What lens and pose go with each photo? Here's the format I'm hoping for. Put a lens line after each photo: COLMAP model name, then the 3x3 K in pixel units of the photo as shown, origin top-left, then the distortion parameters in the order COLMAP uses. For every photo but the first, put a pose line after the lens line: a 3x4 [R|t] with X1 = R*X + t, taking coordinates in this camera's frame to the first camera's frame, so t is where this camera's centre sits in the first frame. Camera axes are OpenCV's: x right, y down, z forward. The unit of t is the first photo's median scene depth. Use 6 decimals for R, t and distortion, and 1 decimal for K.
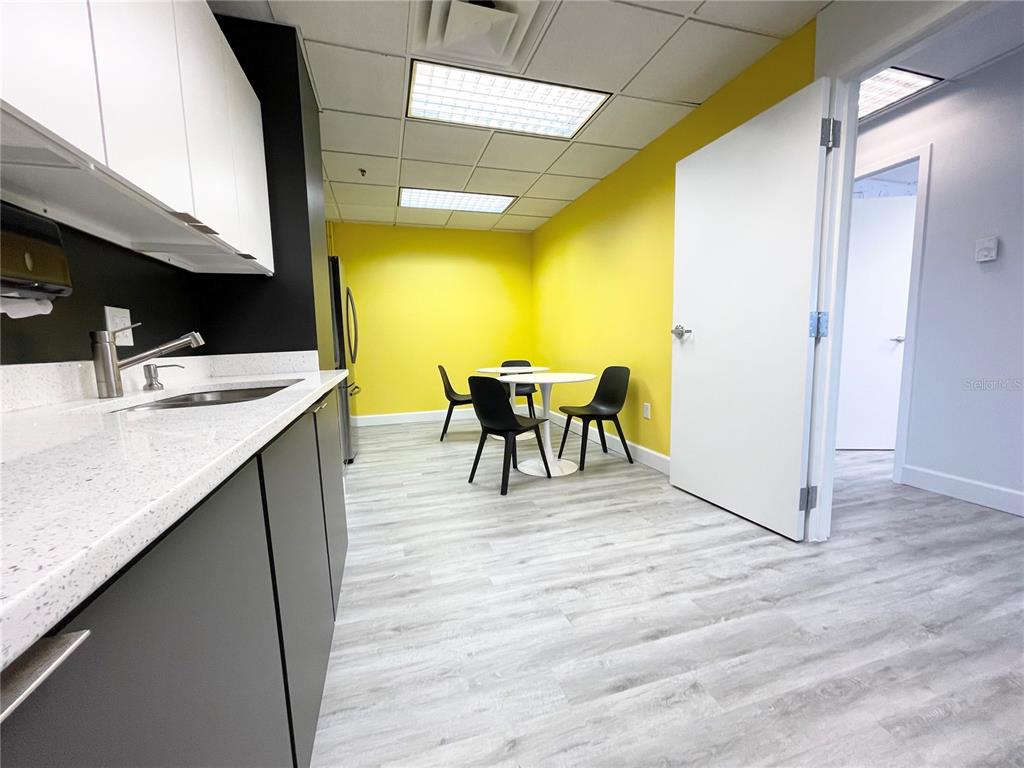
lens RADIAL K [[414.8, 0, 503.7], [0, 414.8, 387.6], [0, 0, 1]] dist [-0.000430, 0.000427]
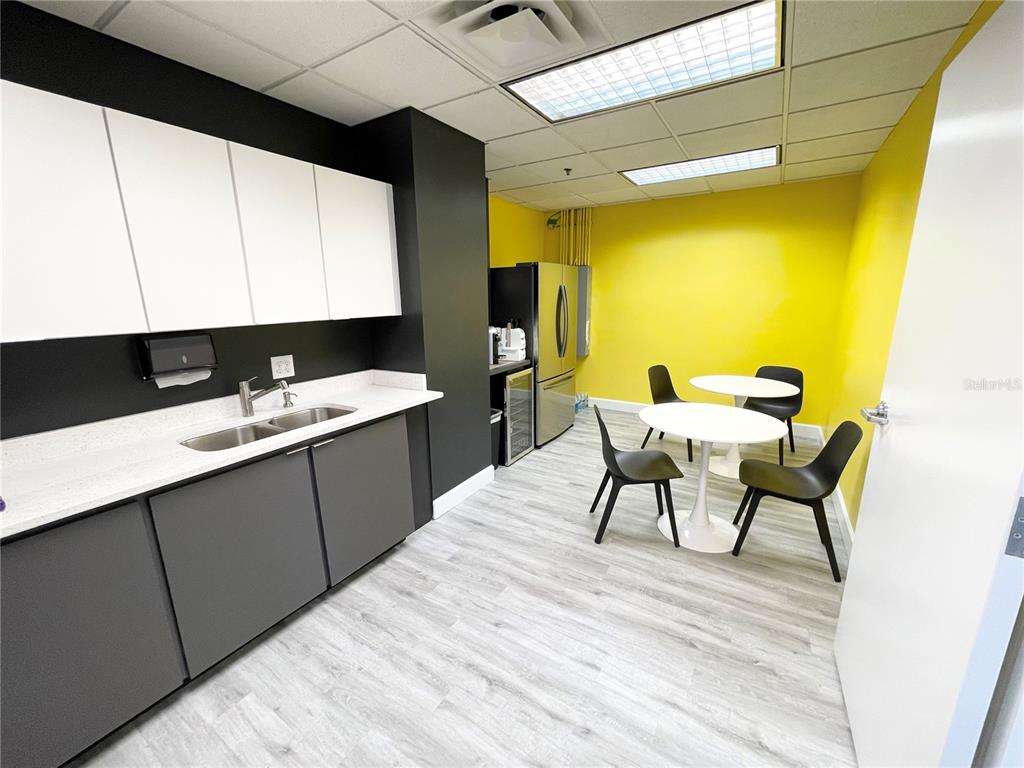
lens RADIAL K [[414.8, 0, 503.7], [0, 414.8, 387.6], [0, 0, 1]] dist [-0.000430, 0.000427]
pose [[0.657475, 0.177692, -0.732224, 0.534668], [-0.080903, 0.982825, 0.165862, -0.236213], [0.749121, -0.049811, 0.660558, 0.303168]]
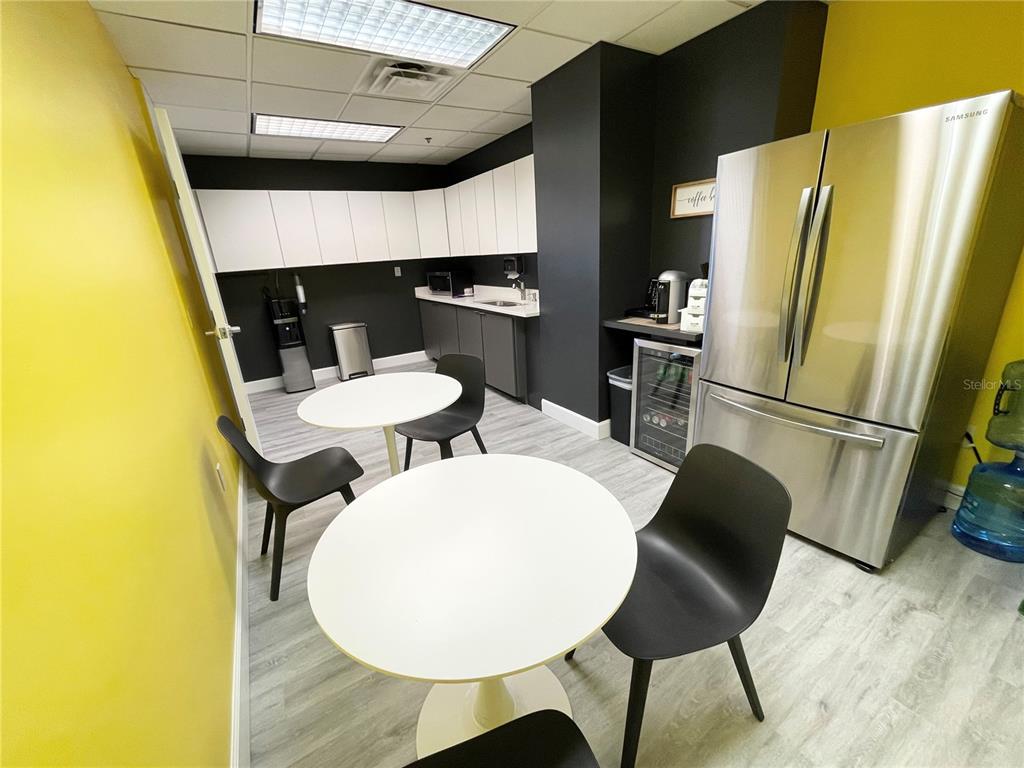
lens RADIAL K [[414.8, 0, 503.7], [0, 414.8, 387.6], [0, 0, 1]] dist [-0.000430, 0.000427]
pose [[-0.964658, 0.156113, -0.212282, 0.075817], [0.054318, 0.906116, 0.419528, -0.396950], [0.257846, 0.393170, -0.882572, 2.170583]]
